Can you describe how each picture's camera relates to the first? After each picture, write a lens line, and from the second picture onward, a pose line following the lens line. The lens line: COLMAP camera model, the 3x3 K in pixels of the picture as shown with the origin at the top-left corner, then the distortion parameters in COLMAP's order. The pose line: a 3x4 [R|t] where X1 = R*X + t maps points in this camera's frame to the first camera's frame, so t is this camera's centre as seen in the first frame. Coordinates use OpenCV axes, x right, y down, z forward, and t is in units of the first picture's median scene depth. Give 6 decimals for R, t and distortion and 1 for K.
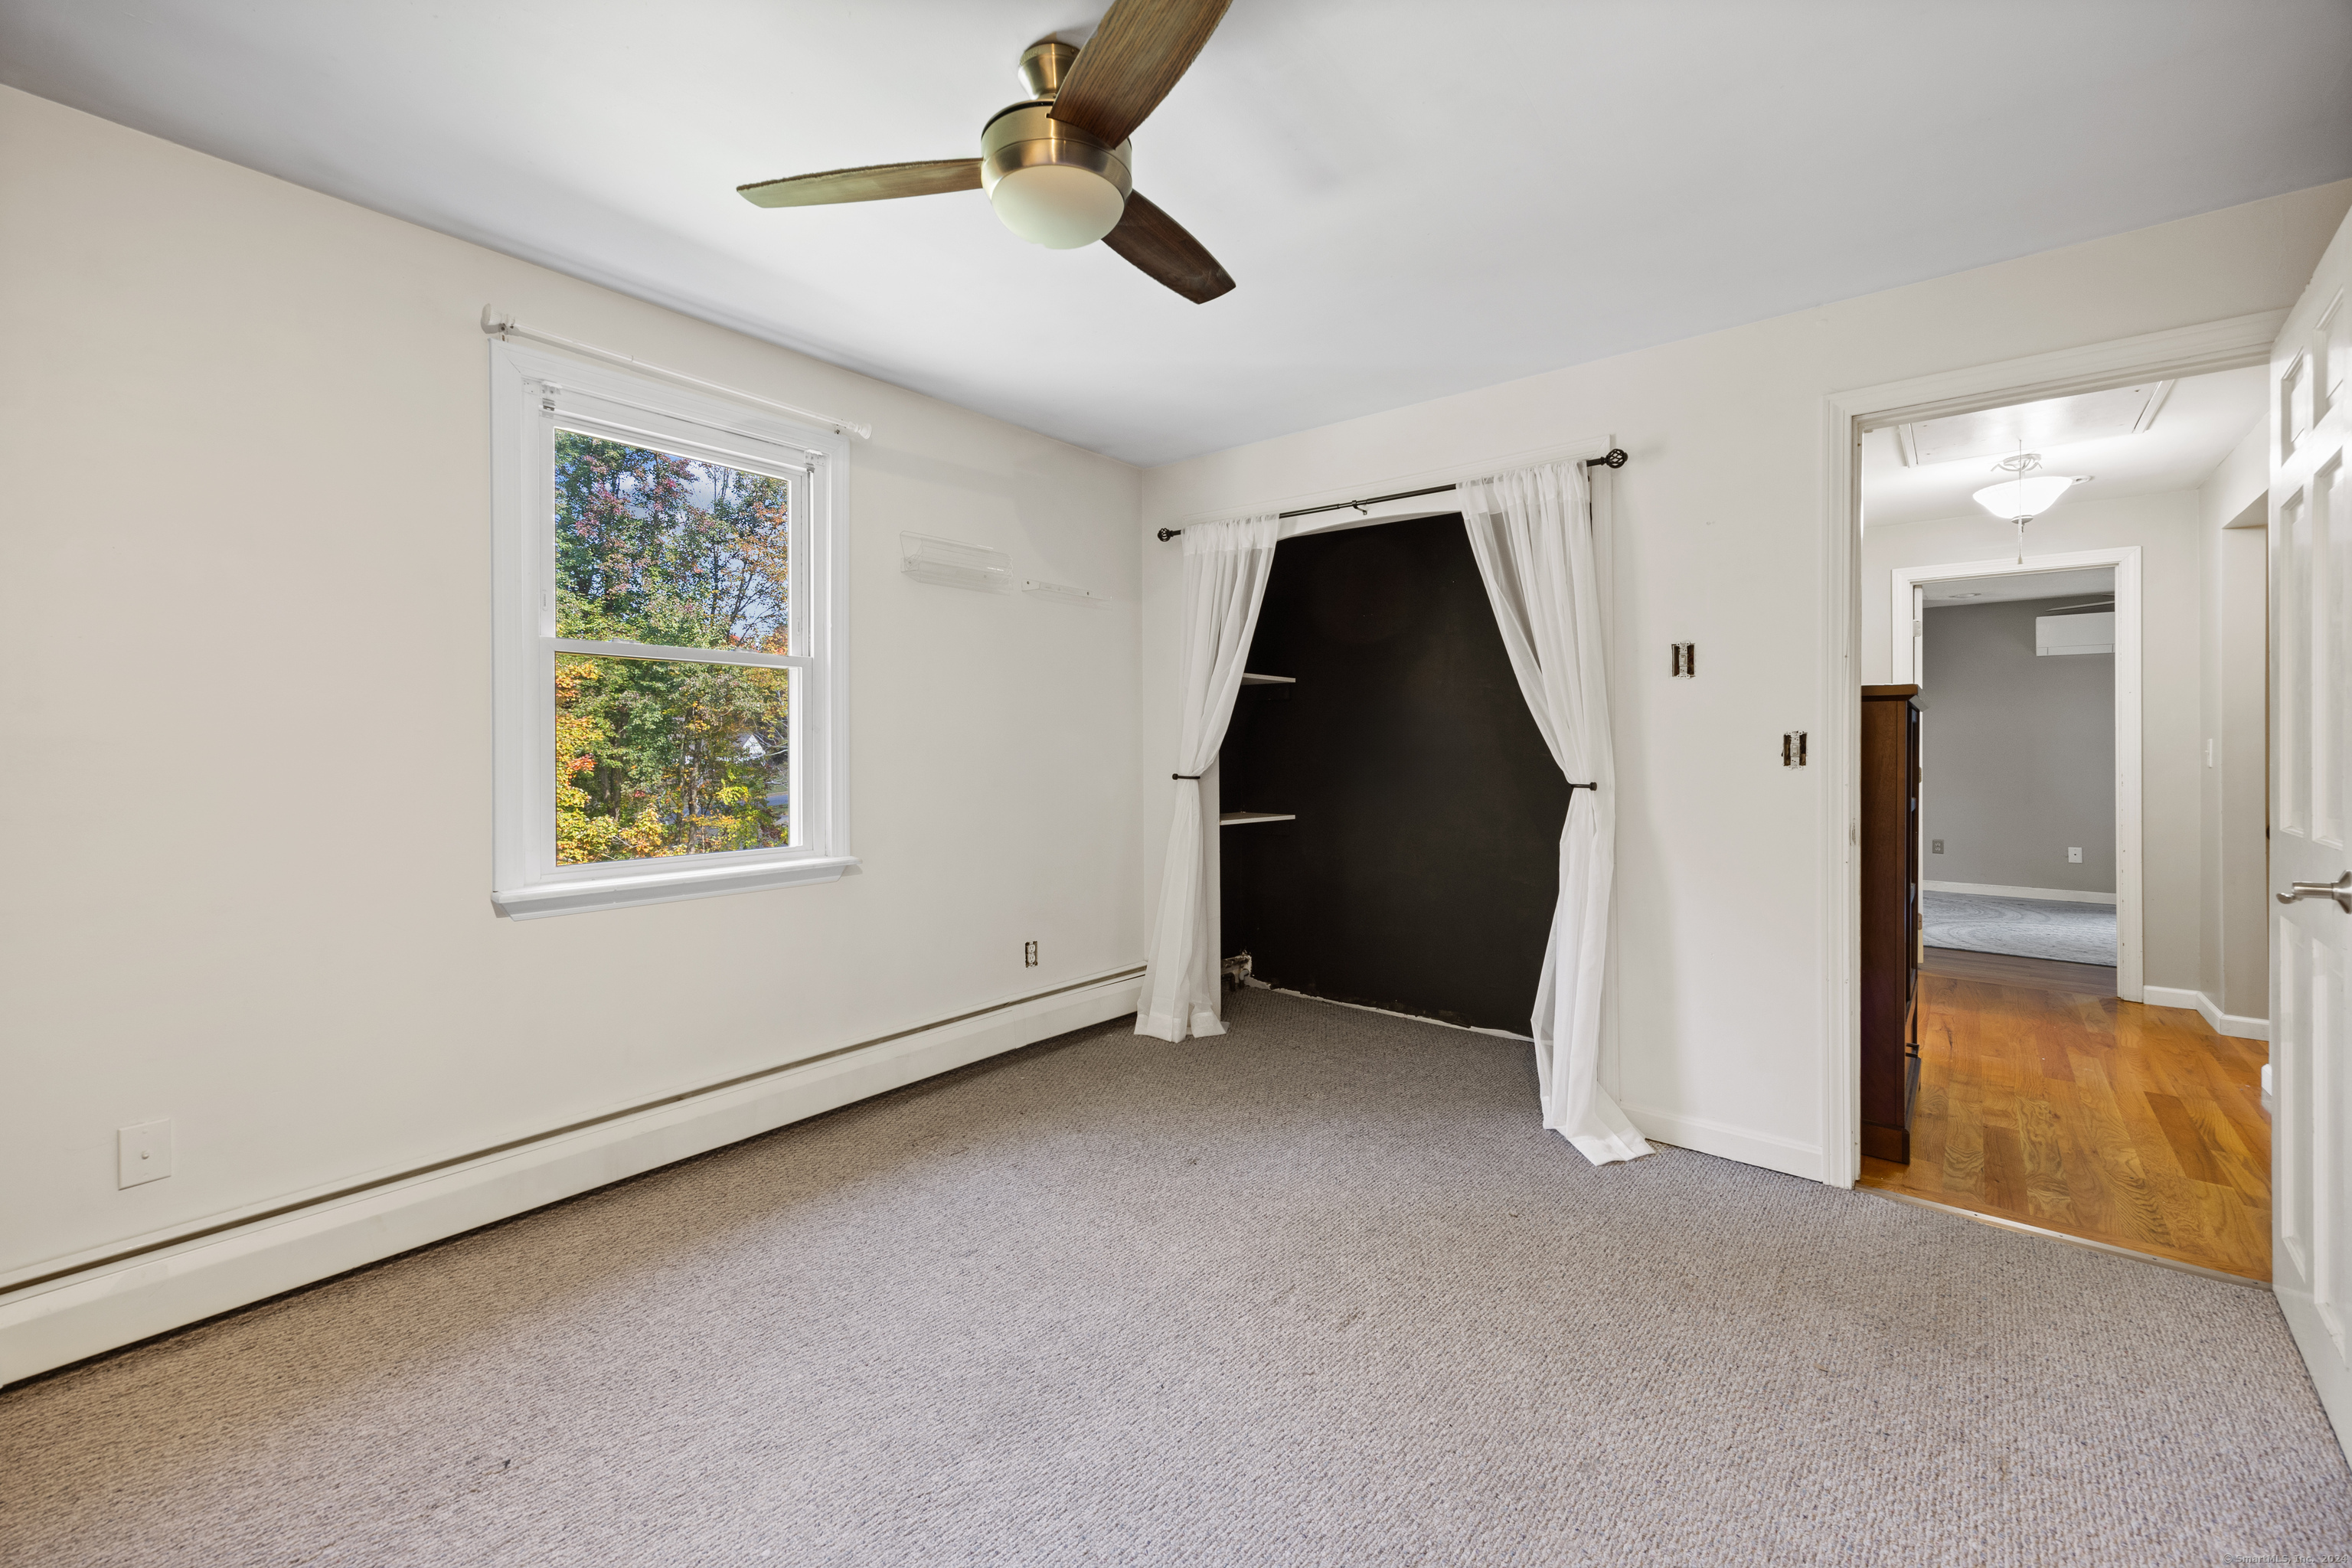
lens RADIAL K [[923.3, 0, 1164.3], [0, 923.3, 749.1], [0, 0, 1]] dist [-0.000346, 0.000085]
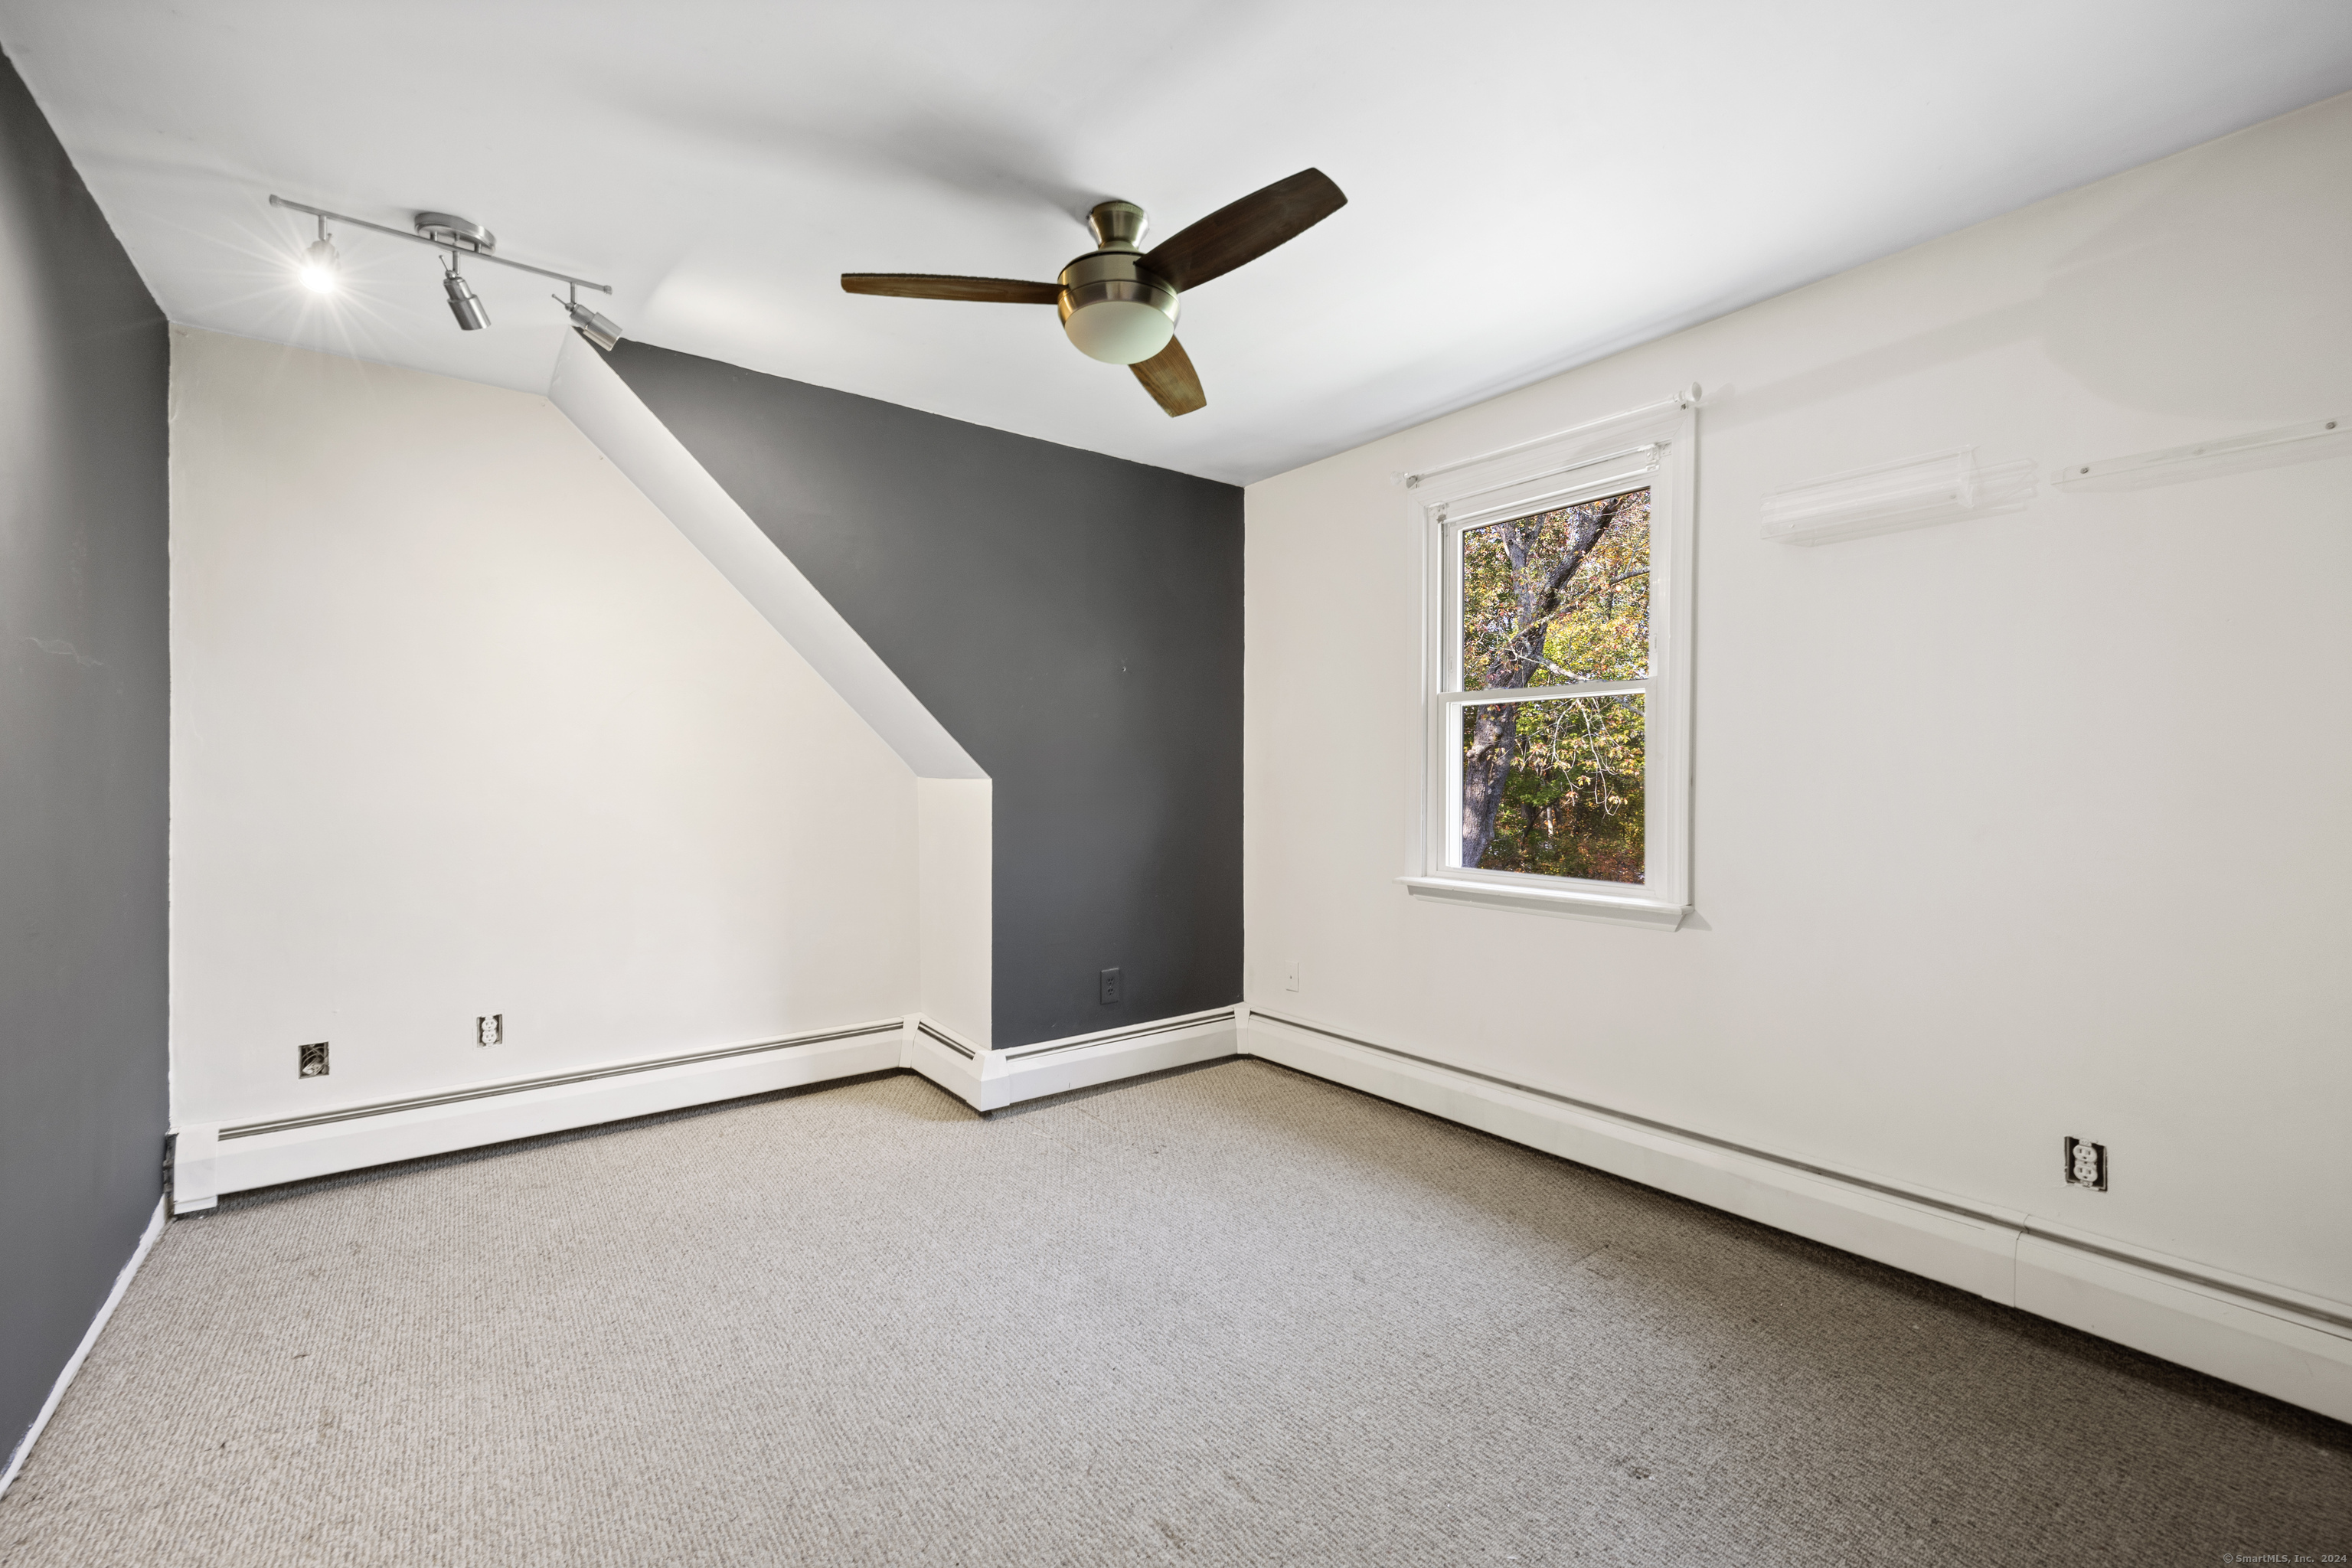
lens RADIAL K [[915.2, 0, 1176.0], [0, 915.2, 784.0], [0, 0, 1]] dist [0.000740, 0.000030]
pose [[-0.178224, 0.012725, -0.983908, 0.707585], [-0.002254, 0.999908, 0.013340, -0.006953], [0.983987, 0.004596, -0.178179, 0.862180]]
